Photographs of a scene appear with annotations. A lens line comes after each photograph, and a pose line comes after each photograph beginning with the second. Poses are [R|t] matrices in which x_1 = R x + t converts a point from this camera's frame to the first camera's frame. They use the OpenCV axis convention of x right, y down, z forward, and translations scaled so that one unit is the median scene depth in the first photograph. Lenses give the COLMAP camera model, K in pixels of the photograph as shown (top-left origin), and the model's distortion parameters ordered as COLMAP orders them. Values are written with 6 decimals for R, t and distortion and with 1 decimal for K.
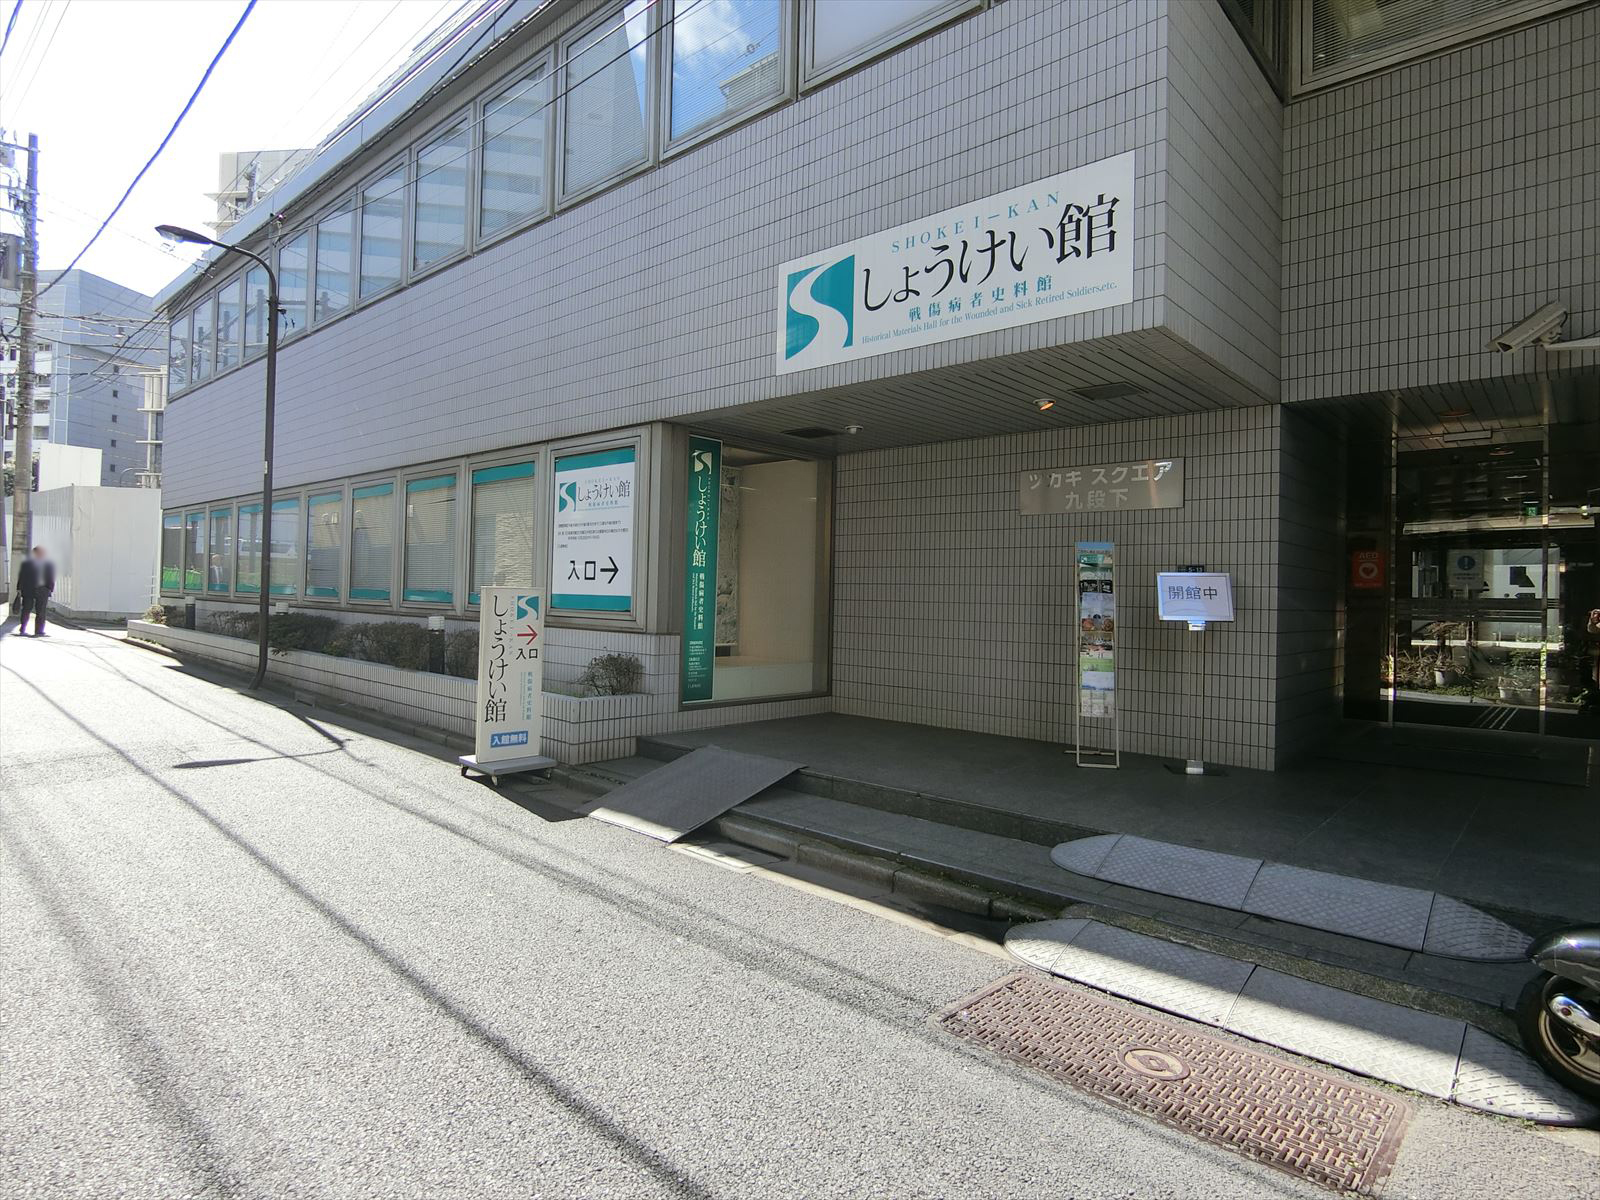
lens RADIAL K [[883.4, 0, 800.0], [0, 883.4, 600.0], [0, 0, 1]] dist [-0.021632, 0.000312]
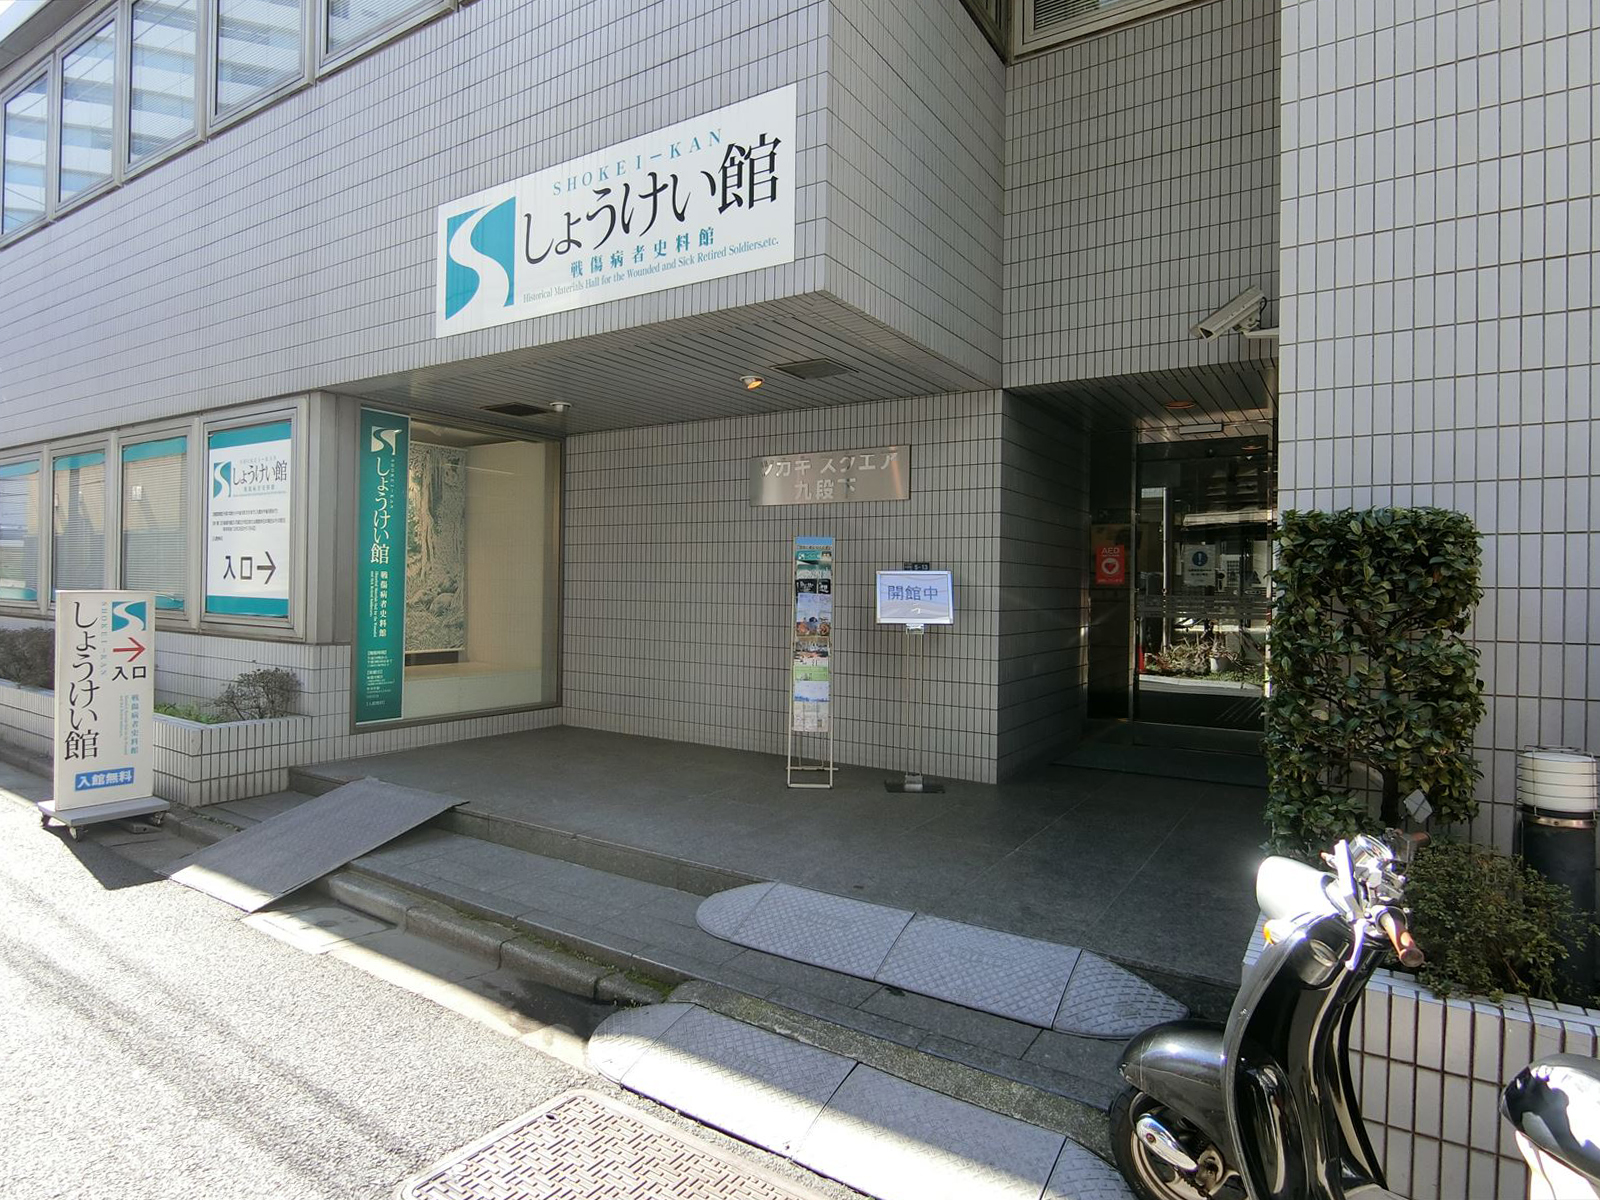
lens RADIAL K [[890.4, 0, 806.3], [0, 890.4, 598.6], [0, 0, 1]] dist [-0.019399, 0.001541]
pose [[0.985383, -0.007898, 0.170168, 0.181446], [0.005688, 0.999893, 0.013467, -0.015722], [-0.170256, -0.012302, 0.985323, 0.105314]]
